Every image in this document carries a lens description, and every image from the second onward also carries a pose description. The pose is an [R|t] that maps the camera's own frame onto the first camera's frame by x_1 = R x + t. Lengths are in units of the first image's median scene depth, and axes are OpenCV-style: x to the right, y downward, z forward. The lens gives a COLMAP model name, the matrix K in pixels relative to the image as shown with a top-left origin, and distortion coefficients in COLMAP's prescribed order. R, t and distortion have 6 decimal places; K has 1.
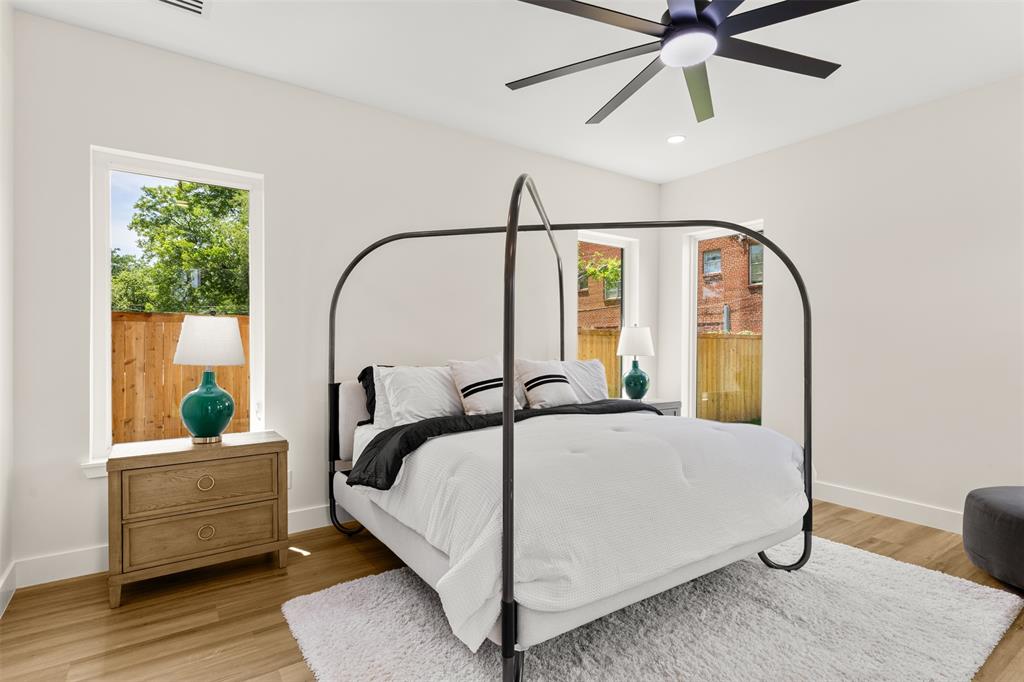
lens RADIAL K [[485.0, 0, 516.4], [0, 485.0, 340.6], [0, 0, 1]] dist [0.001768, 0.000396]
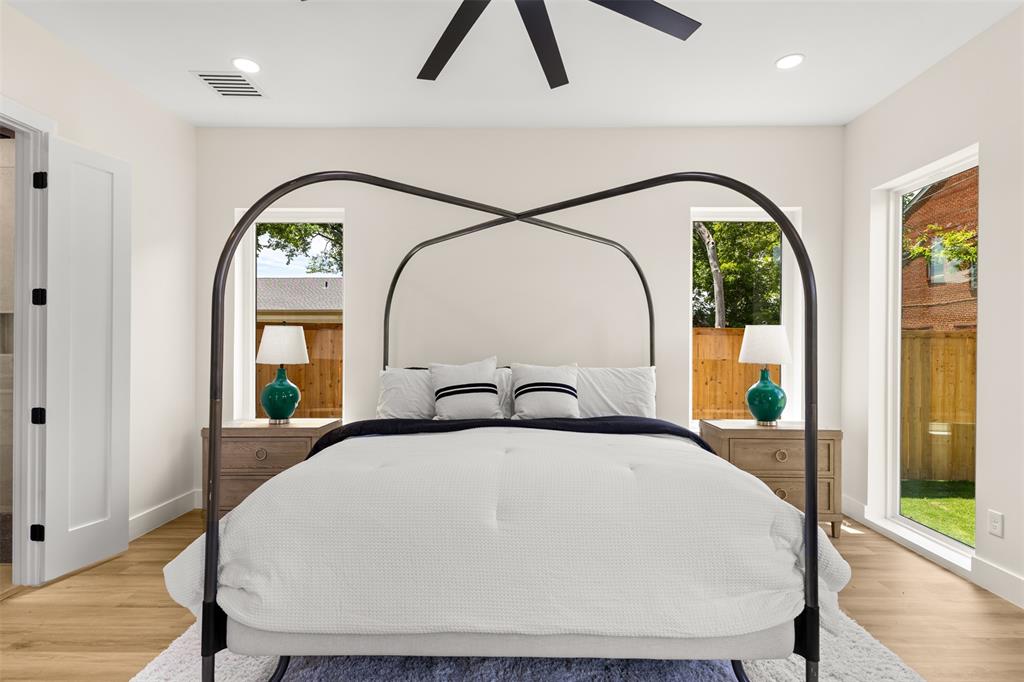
lens RADIAL K [[485.0, 0, 516.4], [0, 485.0, 340.6], [0, 0, 1]] dist [0.001768, 0.000396]
pose [[0.832132, -0.004836, -0.554556, 0.584345], [0.000770, 0.999971, -0.007565, 0.001015], [0.554577, 0.005868, 0.832112, 0.271889]]
